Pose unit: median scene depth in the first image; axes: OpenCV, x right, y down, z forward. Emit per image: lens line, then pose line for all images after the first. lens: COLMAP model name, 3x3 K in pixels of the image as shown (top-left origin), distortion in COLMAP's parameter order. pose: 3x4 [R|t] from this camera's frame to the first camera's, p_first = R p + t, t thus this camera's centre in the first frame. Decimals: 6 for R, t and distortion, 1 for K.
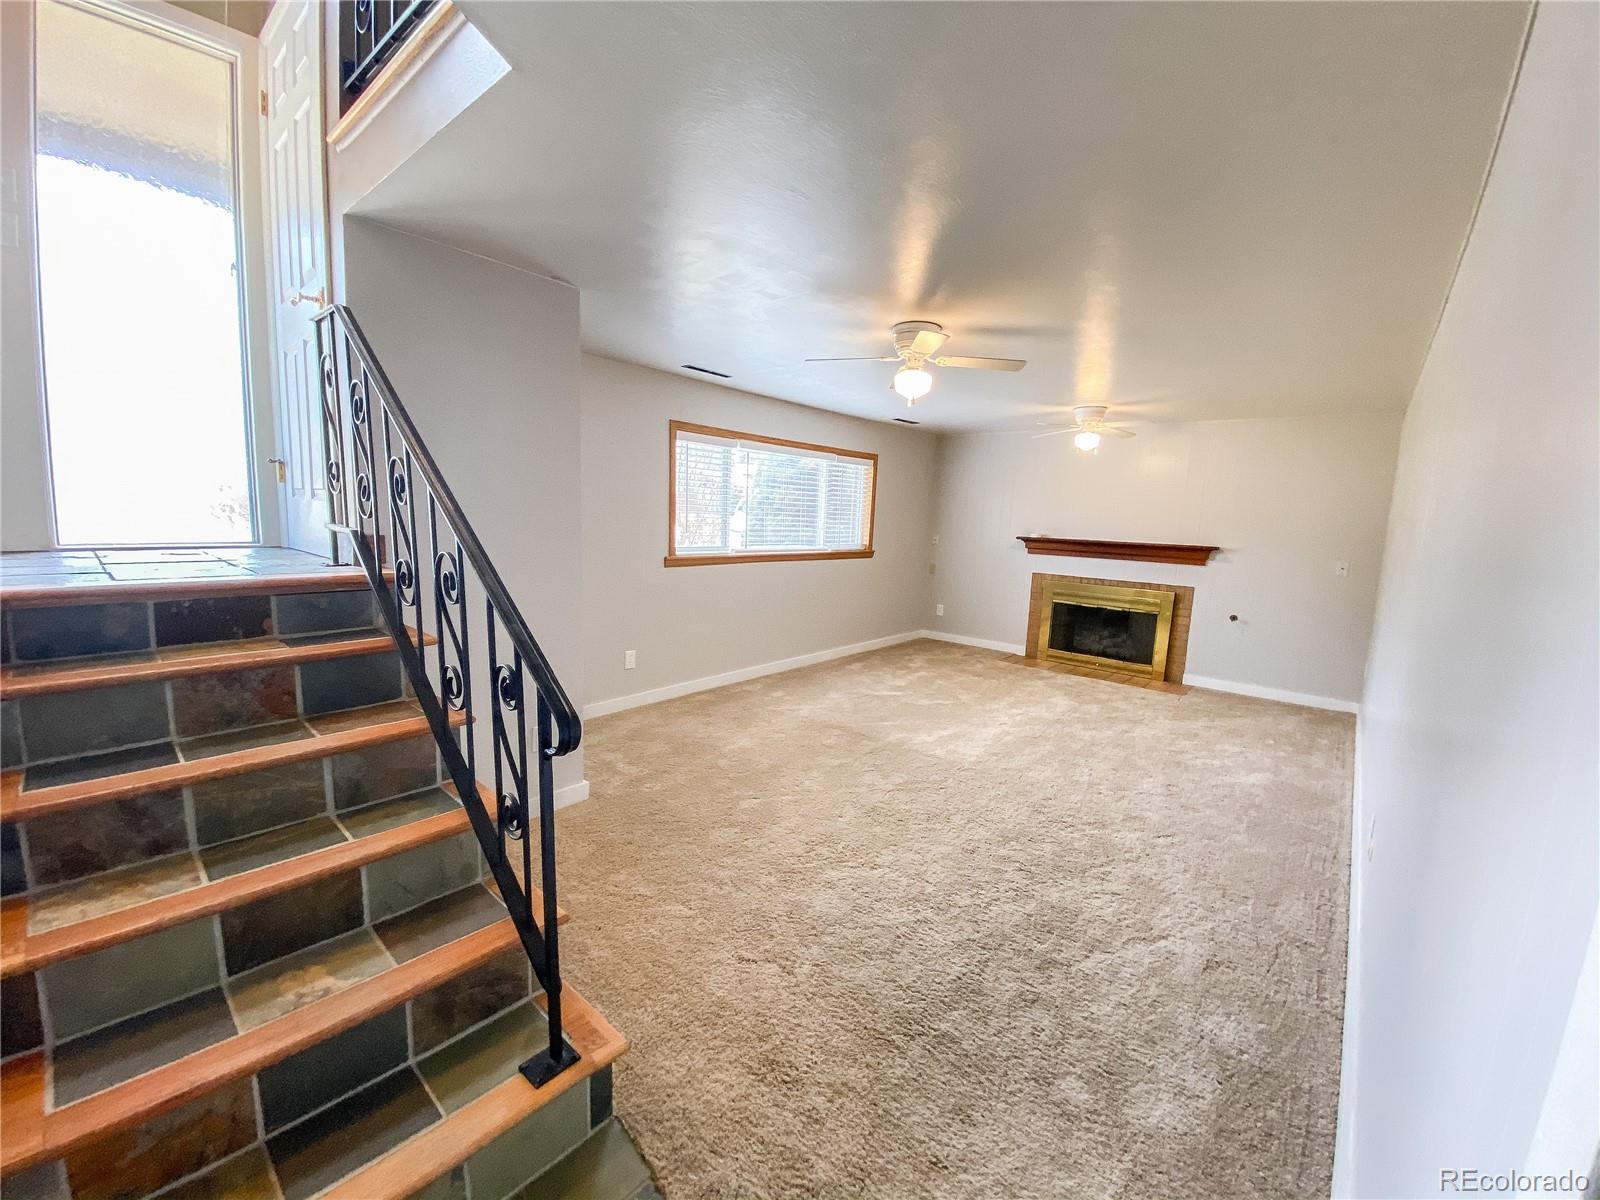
lens RADIAL K [[642.6, 0, 806.5], [0, 642.6, 602.0], [0, 0, 1]] dist [0.011006, -0.016394]
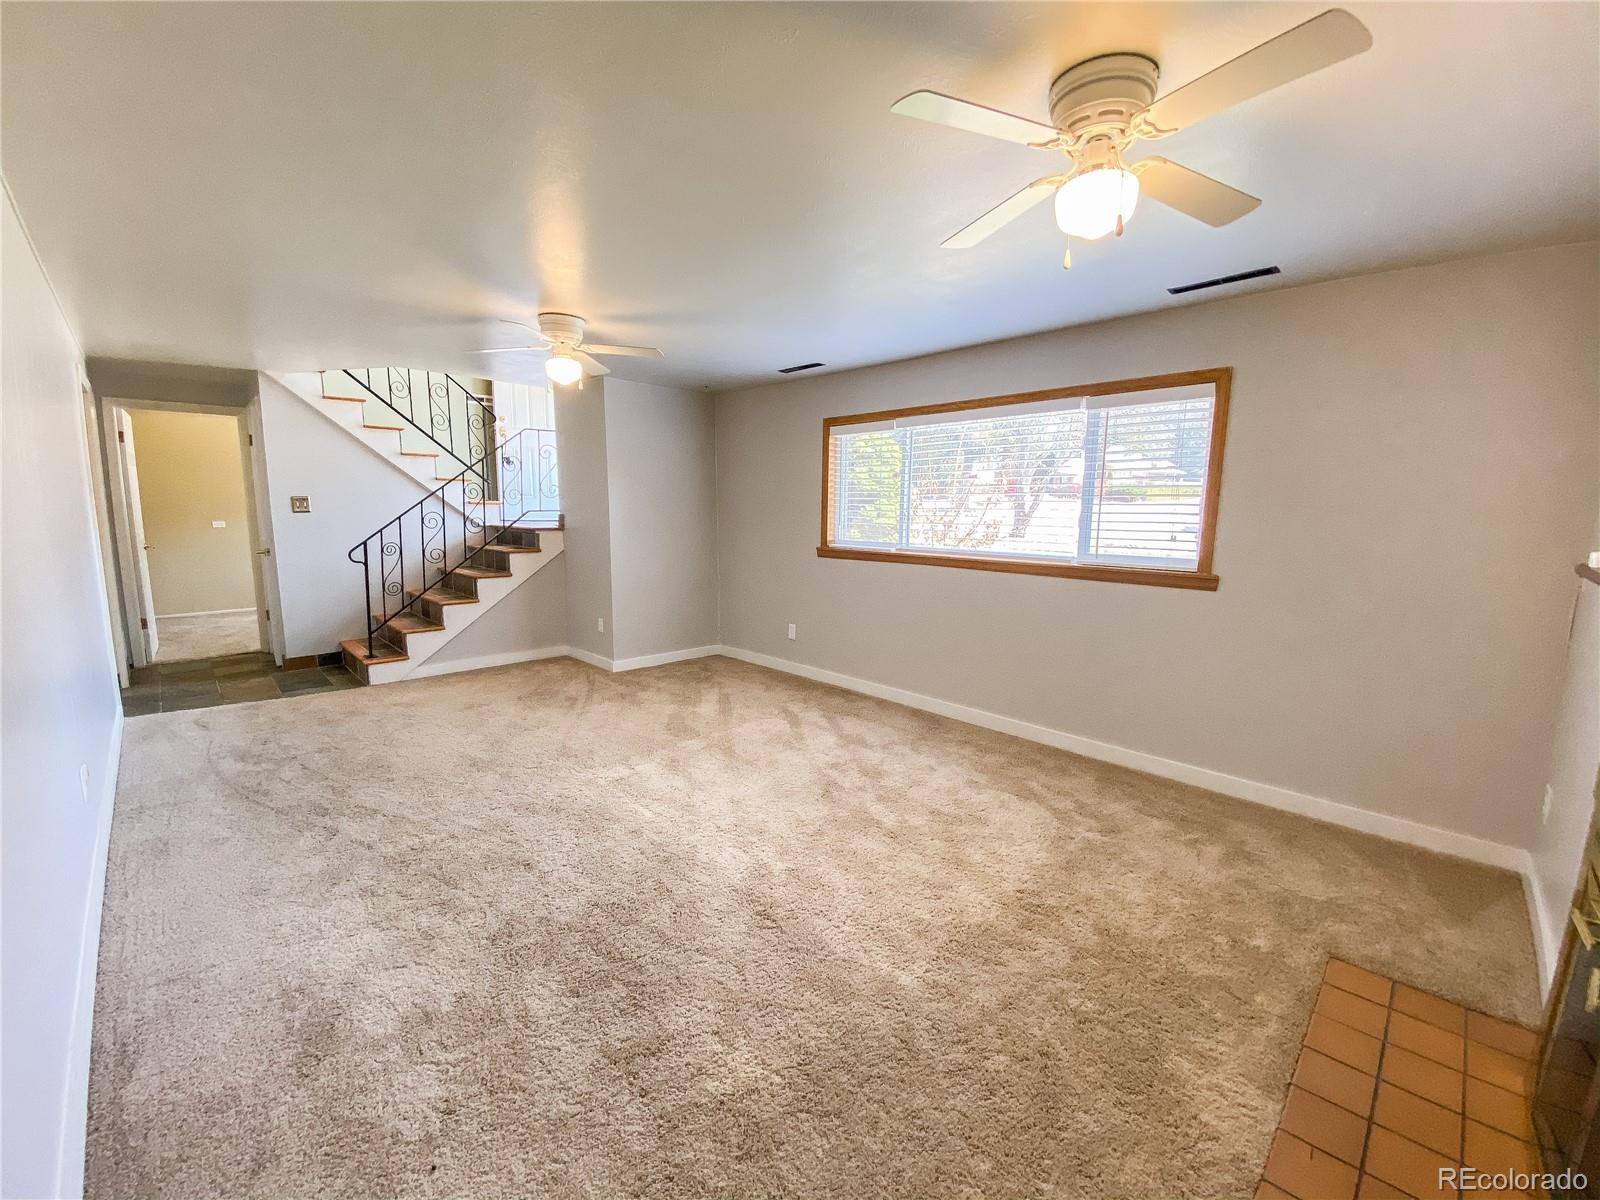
lens RADIAL K [[649.9, 0, 800.0], [0, 649.9, 600.0], [0, 0, 1]] dist [0.023495, -0.022171]
pose [[-0.096564, 0.099403, -0.990351, 0.836679], [-0.153728, 0.981572, 0.113511, -0.098408], [0.983383, 0.163206, -0.079503, 1.037193]]
